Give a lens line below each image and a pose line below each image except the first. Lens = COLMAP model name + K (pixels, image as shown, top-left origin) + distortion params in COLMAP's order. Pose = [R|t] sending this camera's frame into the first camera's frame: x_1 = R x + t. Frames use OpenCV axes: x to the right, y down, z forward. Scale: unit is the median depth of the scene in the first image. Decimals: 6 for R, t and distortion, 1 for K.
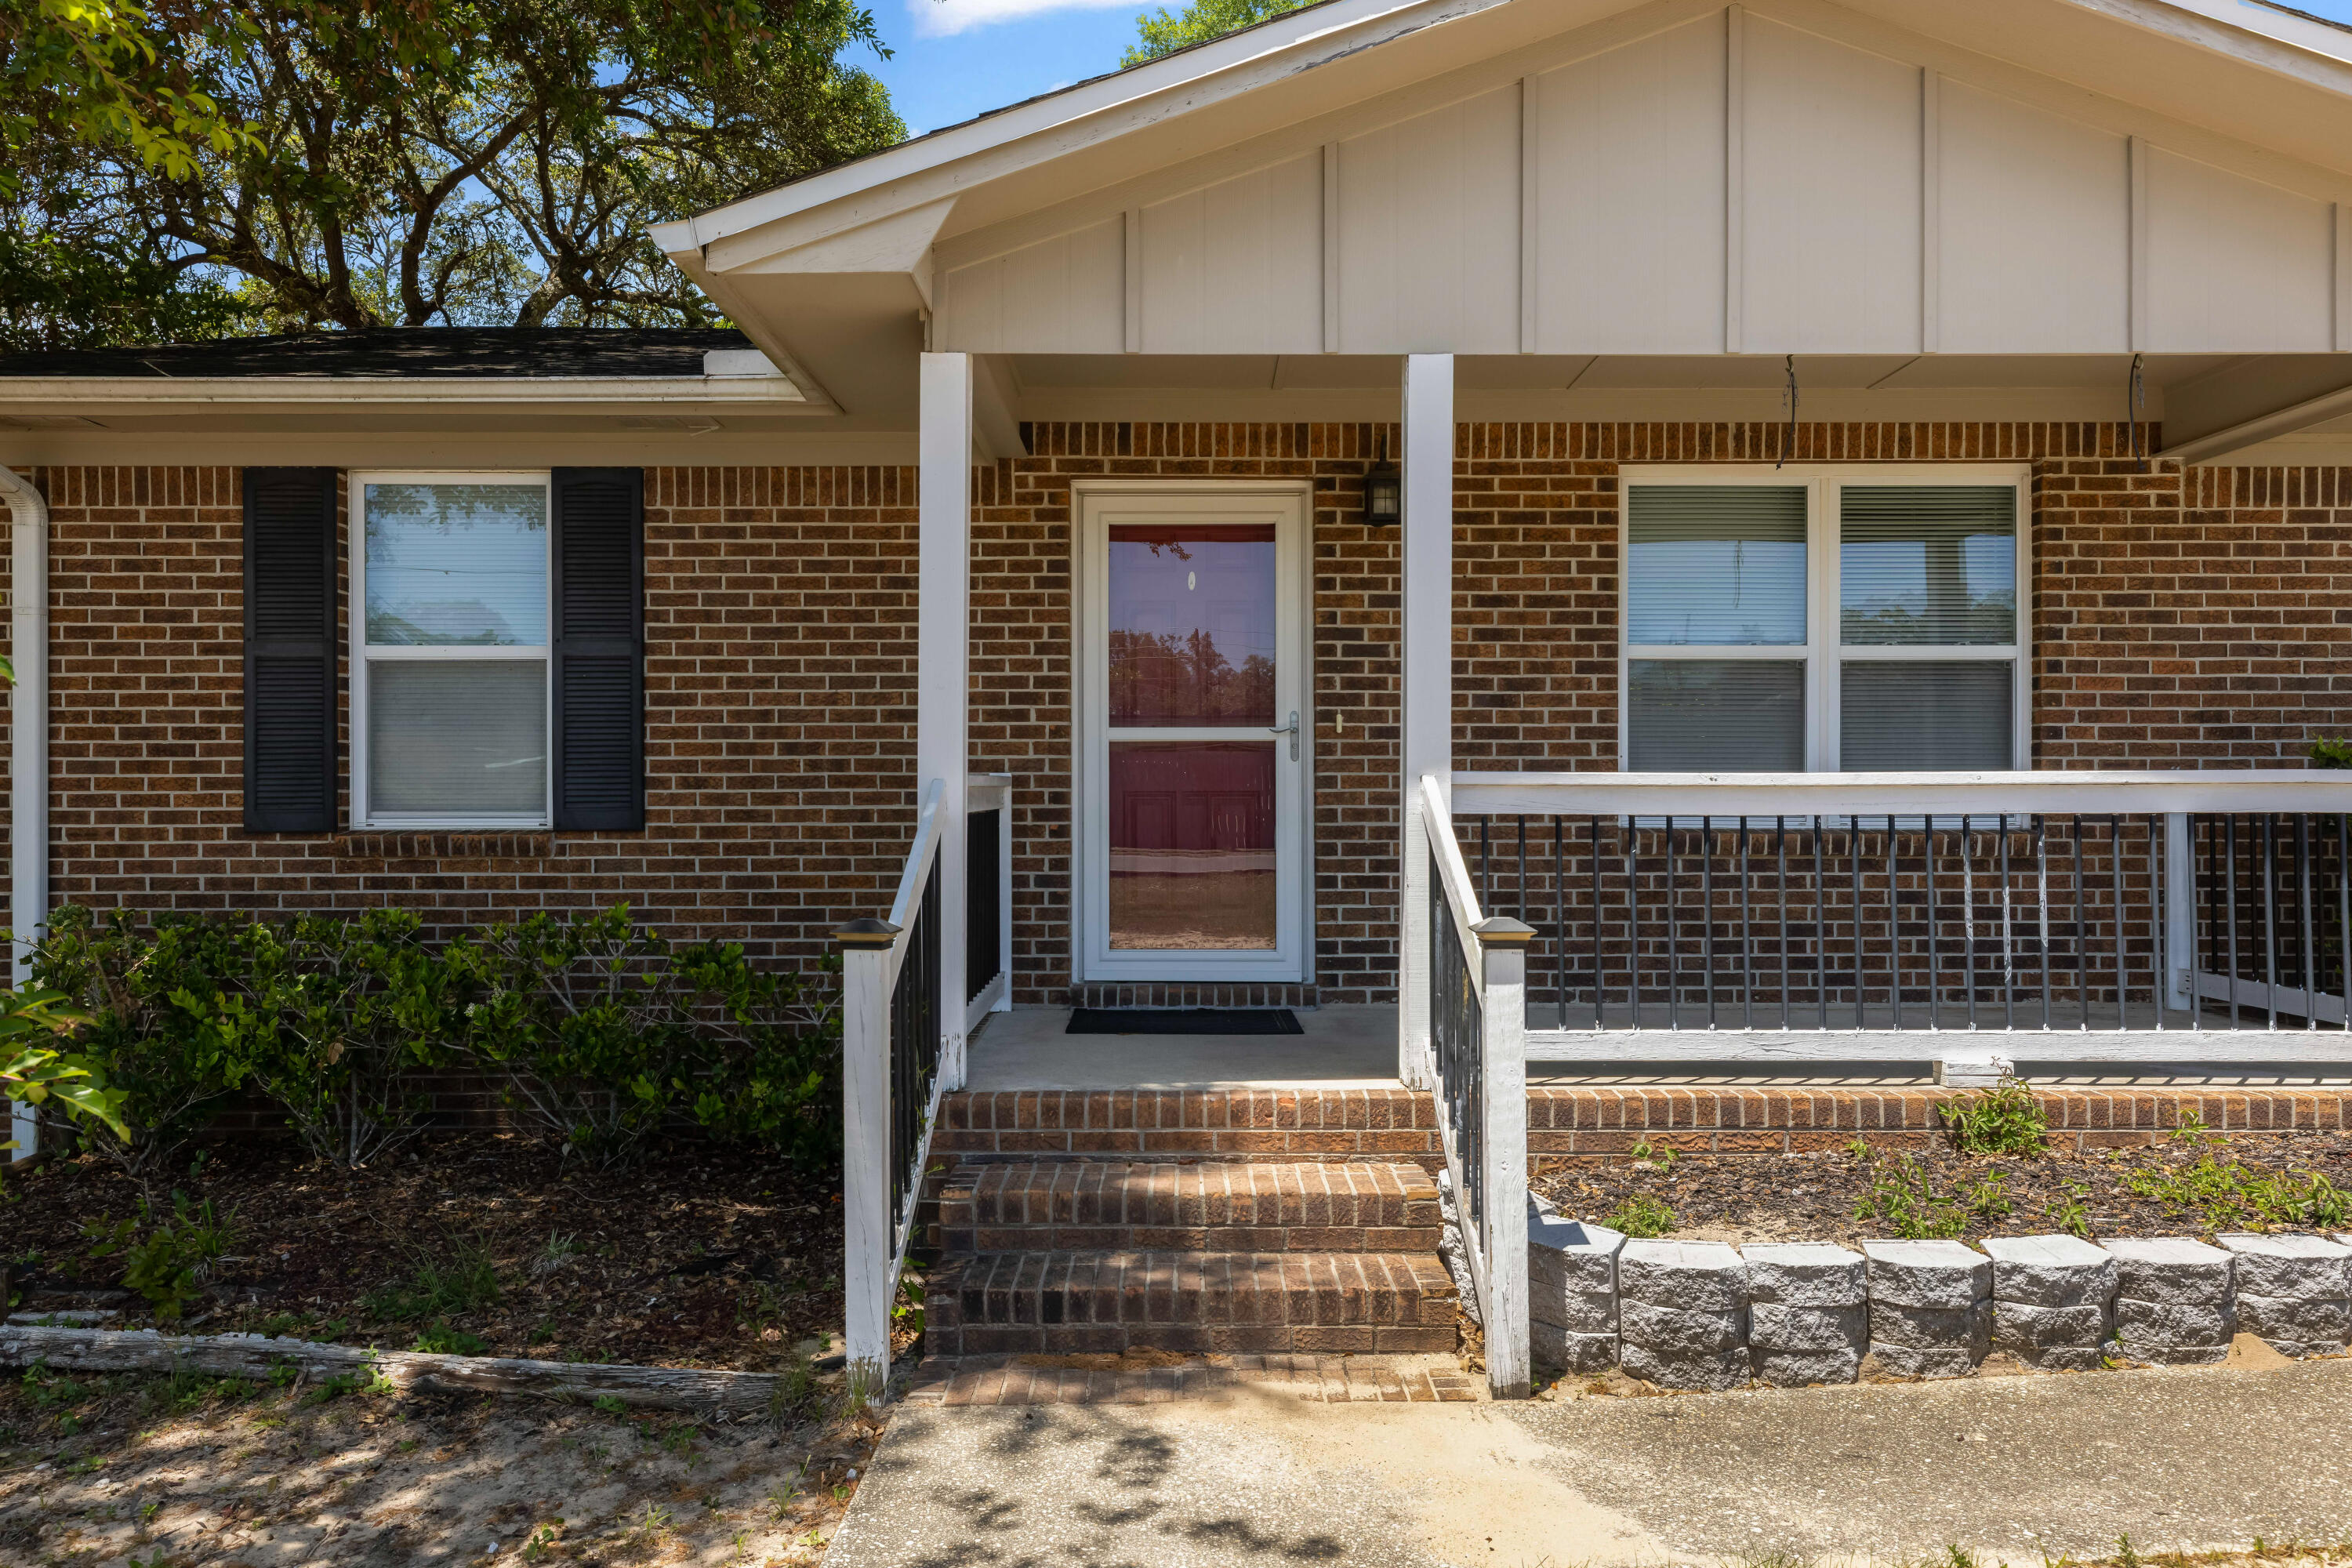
lens RADIAL K [[1636.4, 0, 1129.6], [0, 1636.4, 780.3], [0, 0, 1]] dist [0.003086, 0.001650]
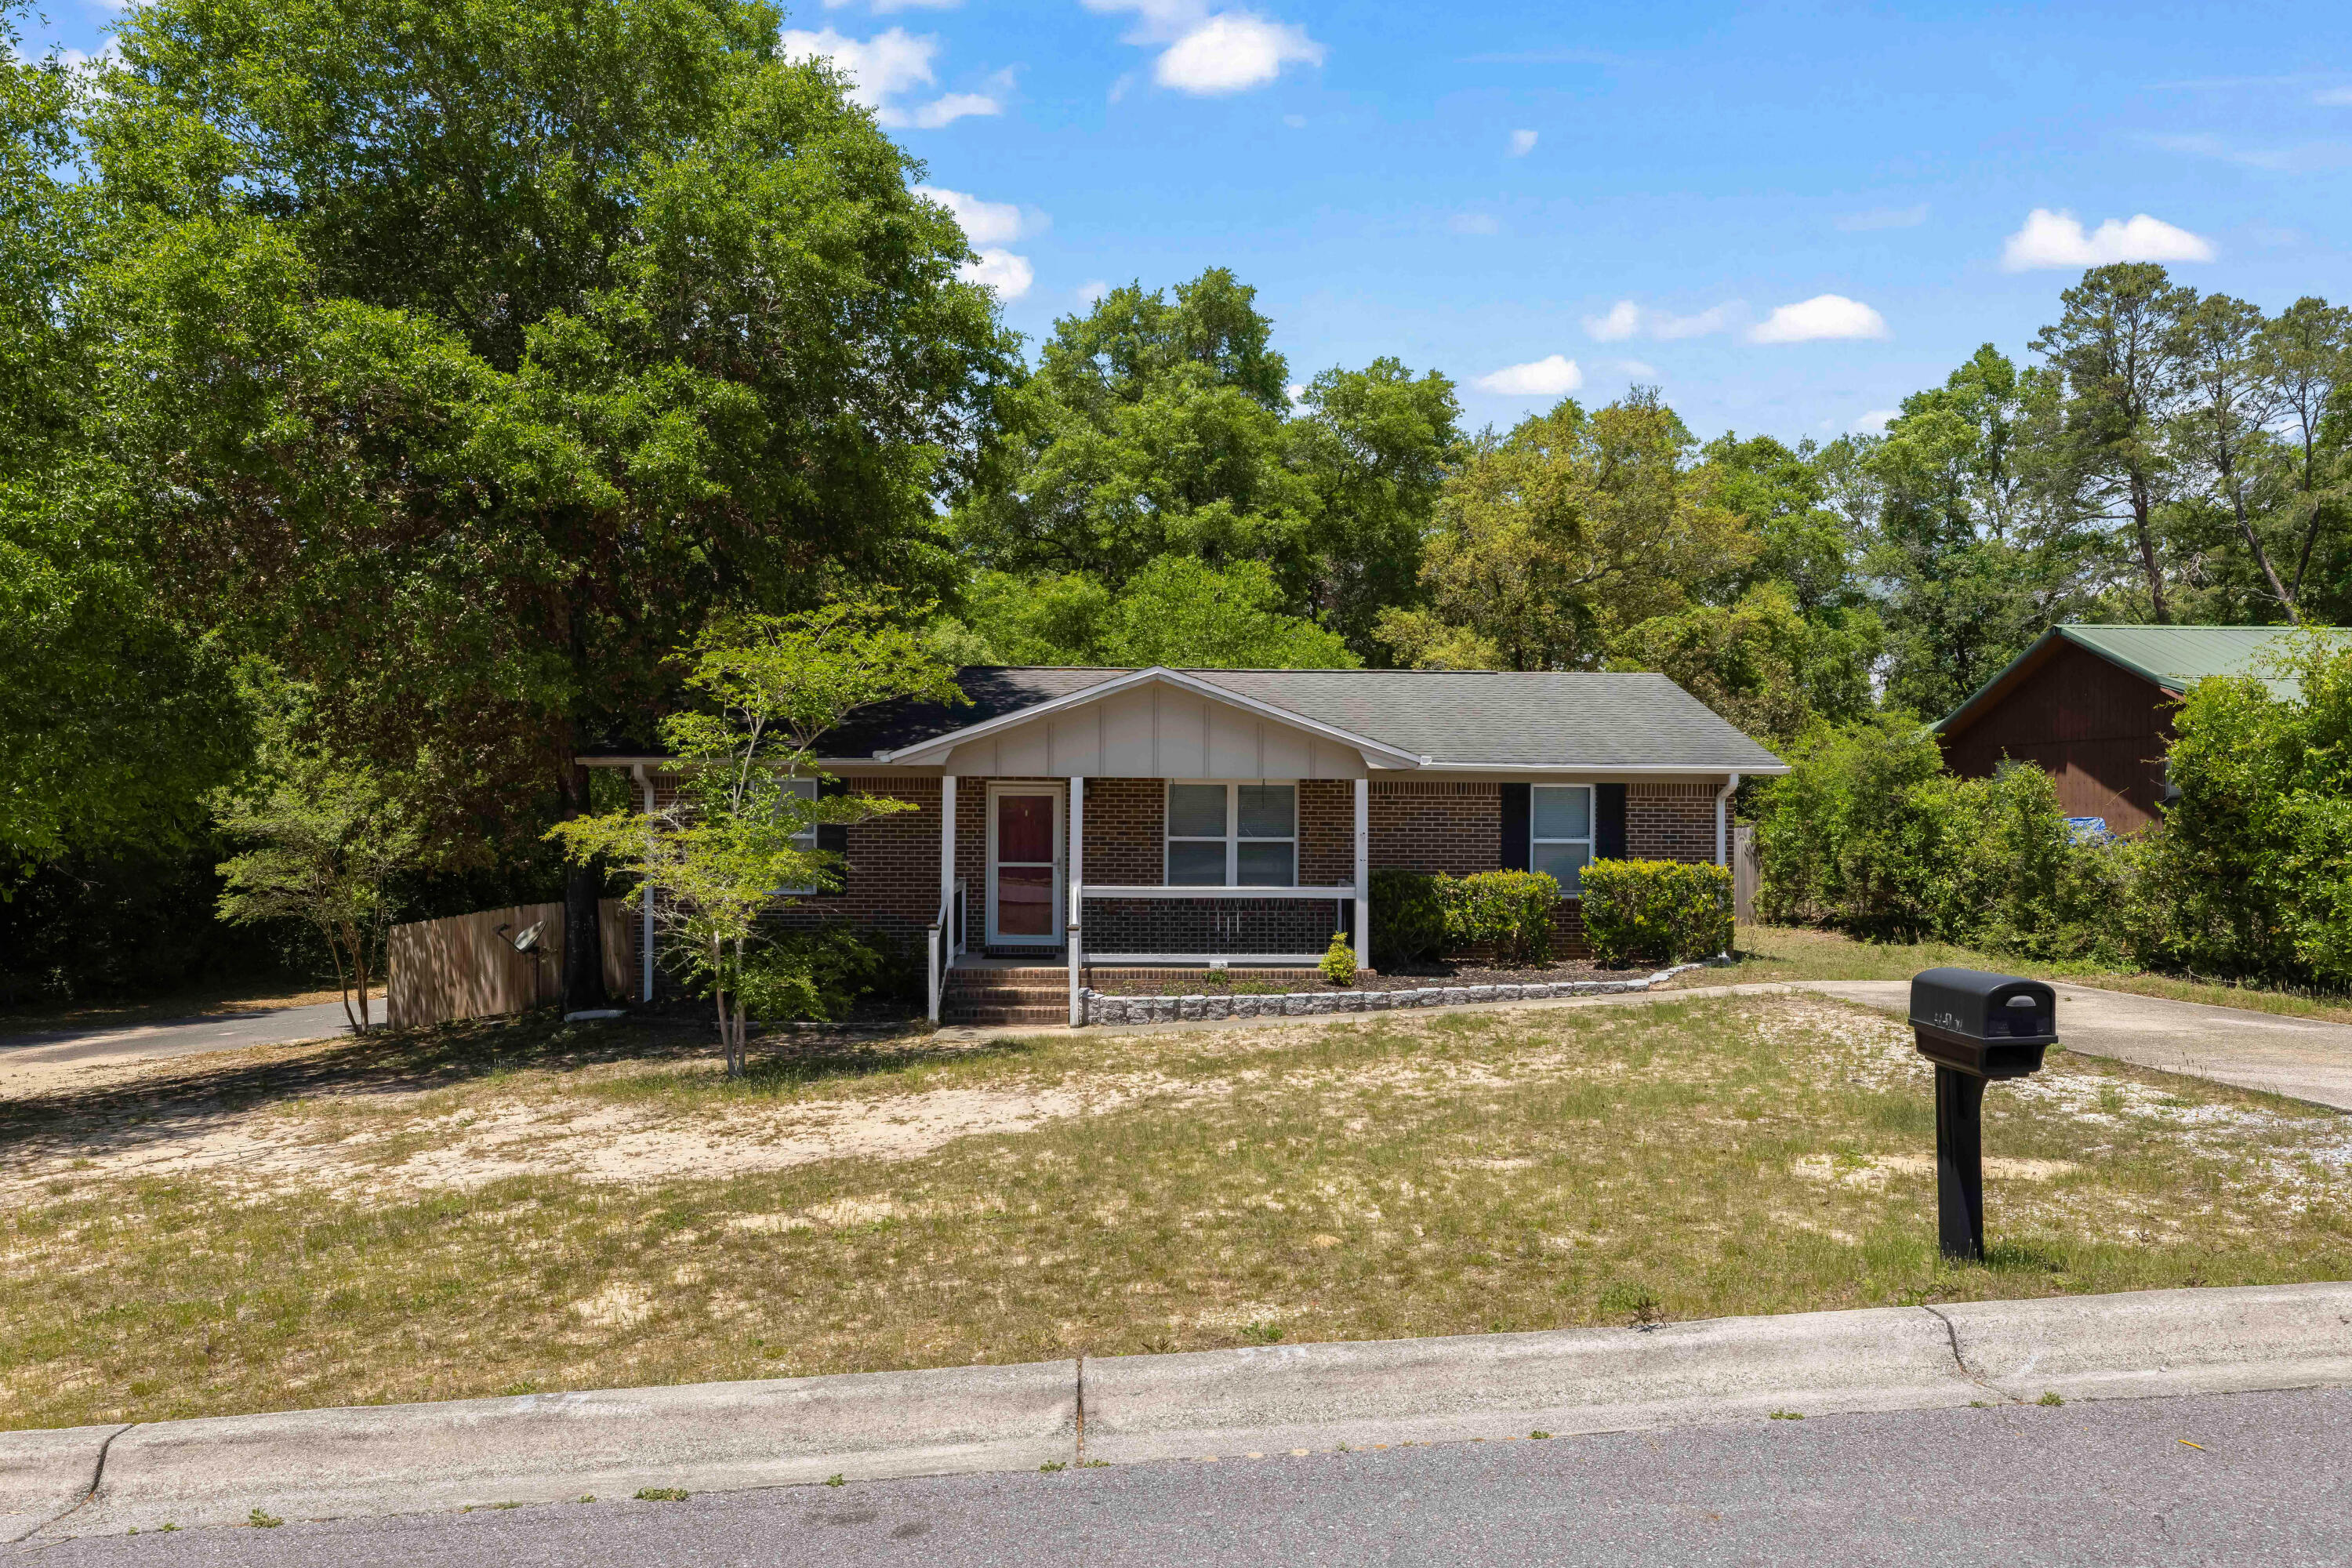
lens RADIAL K [[1636.4, 0, 1129.6], [0, 1636.4, 780.3], [0, 0, 1]] dist [0.003086, 0.001650]
pose [[0.999512, 0.008093, 0.030186, 0.191336], [-0.007876, 0.999942, -0.007309, -0.226223], [-0.030243, 0.007068, 0.999518, -2.839693]]
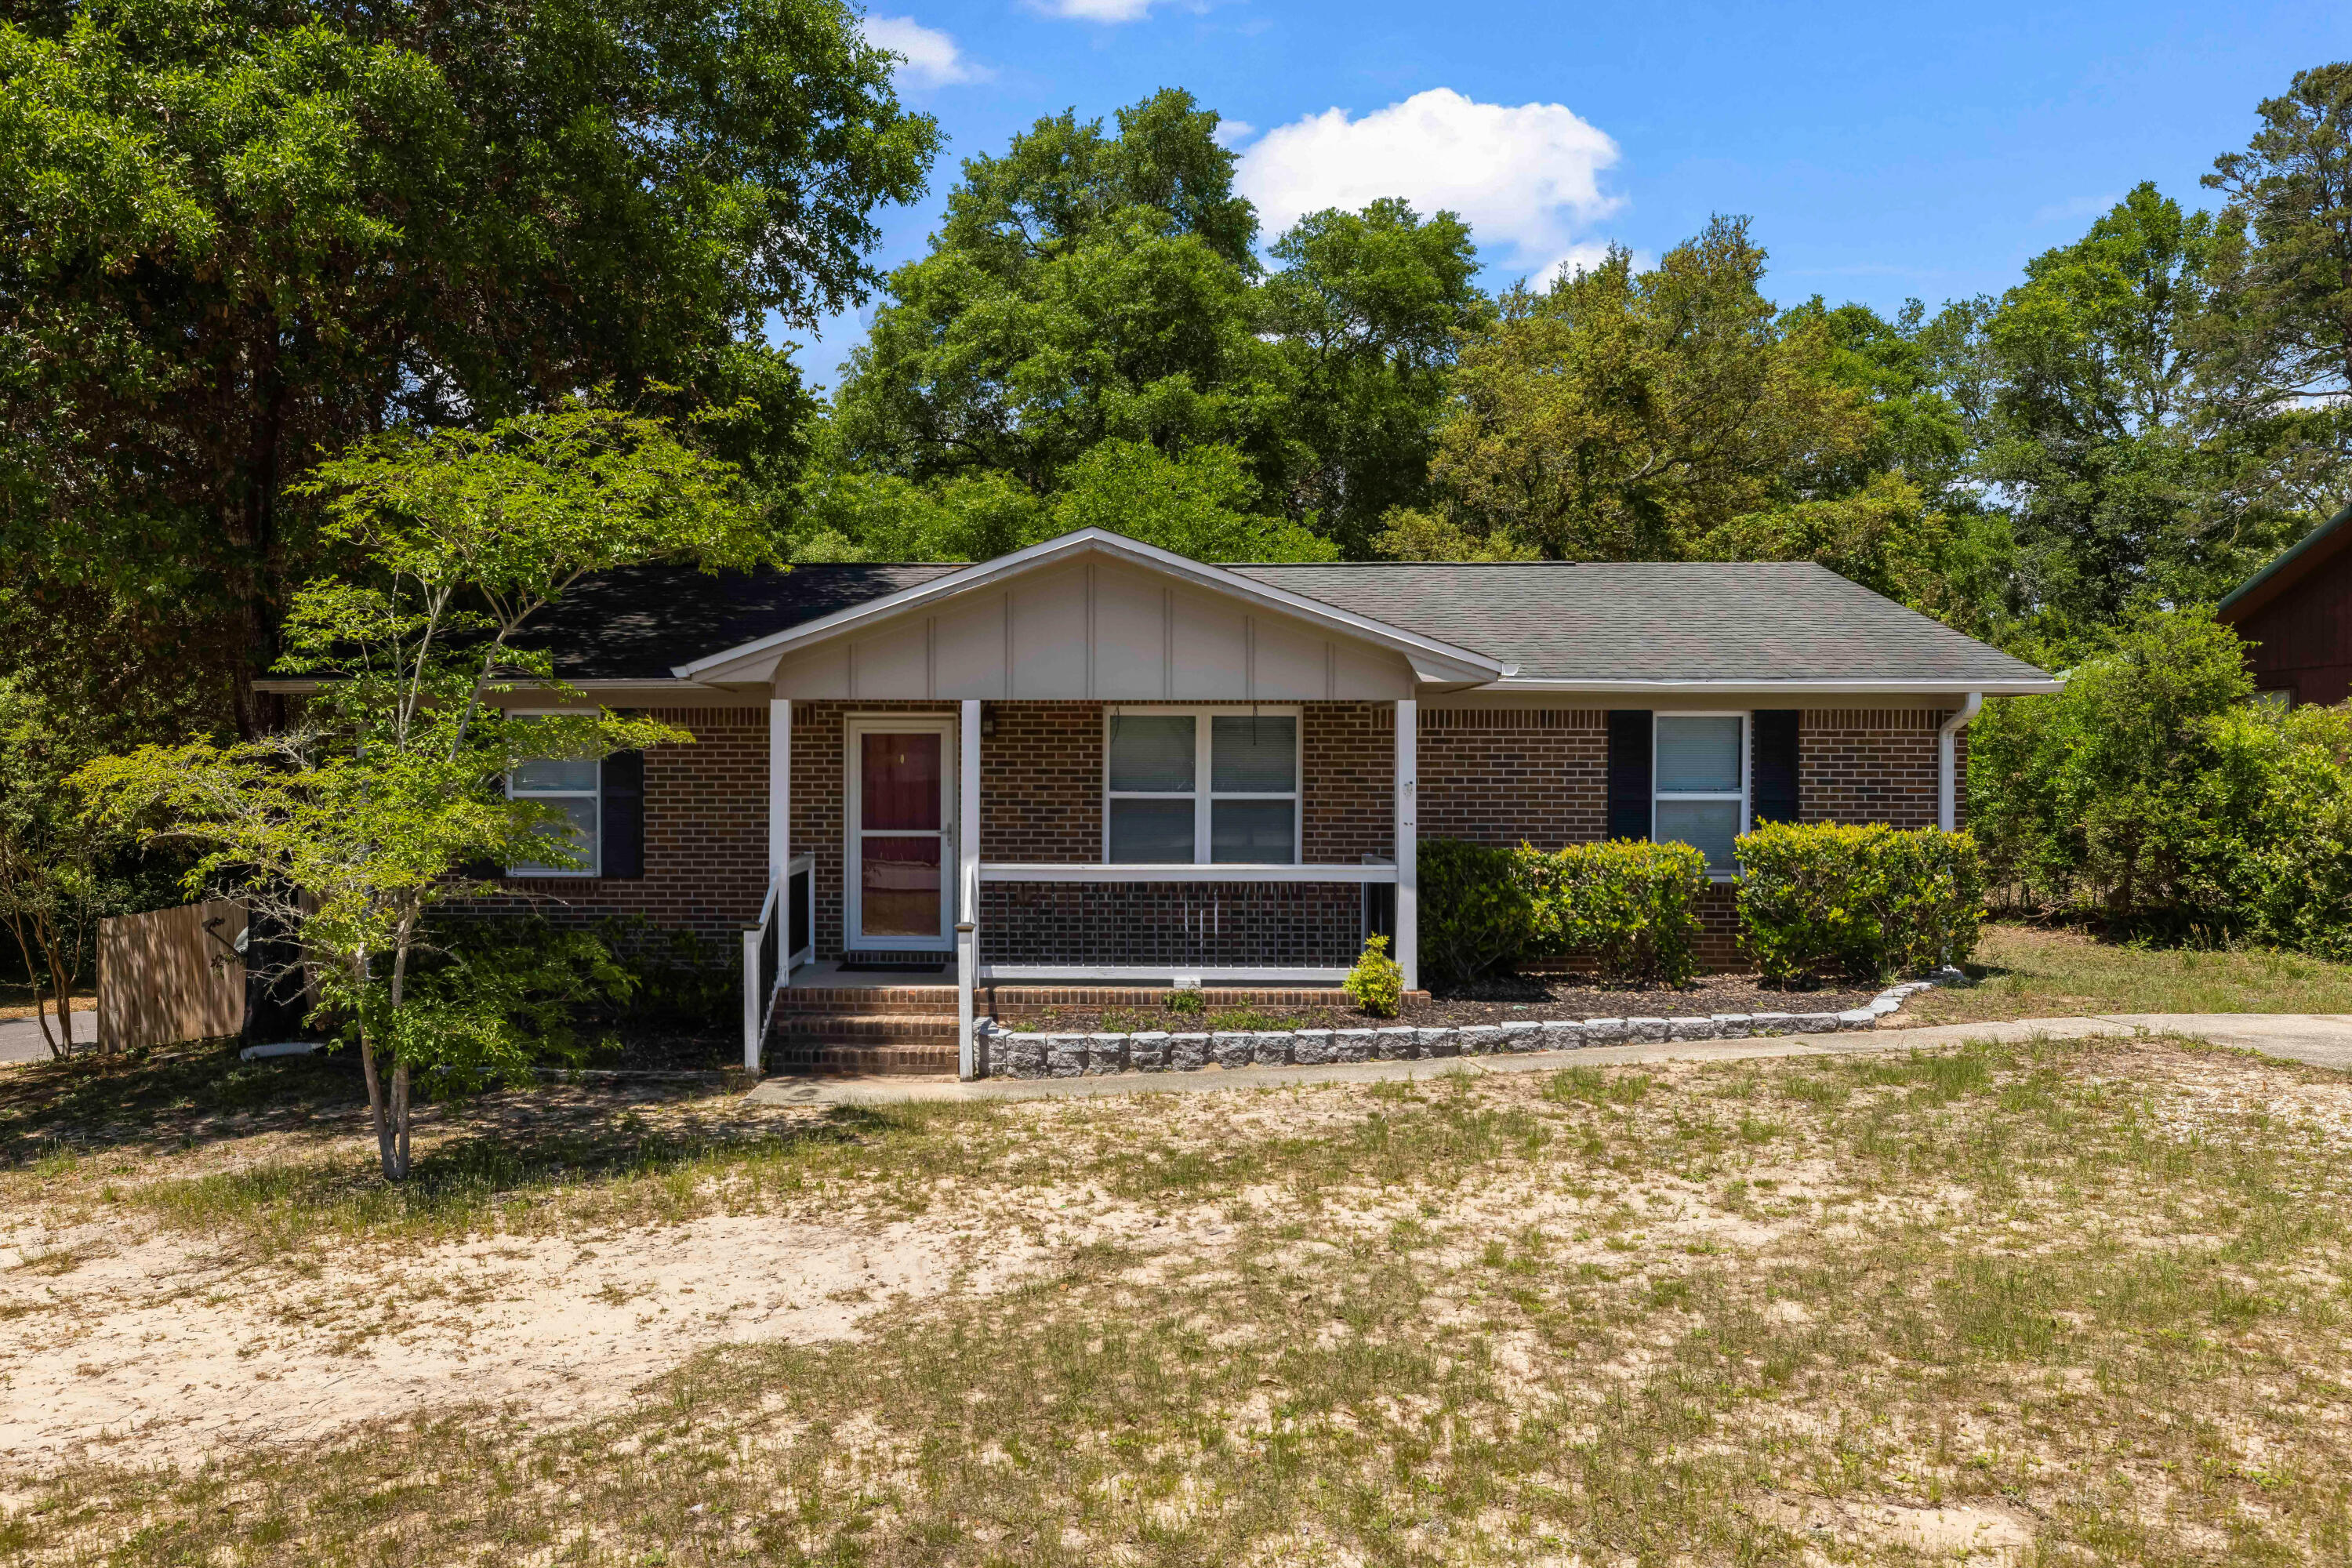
lens RADIAL K [[1761.3, 0, 975.5], [0, 1761.3, 833.9], [0, 0, 1]] dist [0.006032, -0.000603]
pose [[0.999808, 0.004942, -0.018976, 0.242439], [-0.004235, 0.999302, 0.037119, -0.153517], [0.019146, -0.037031, 0.999131, -1.728243]]
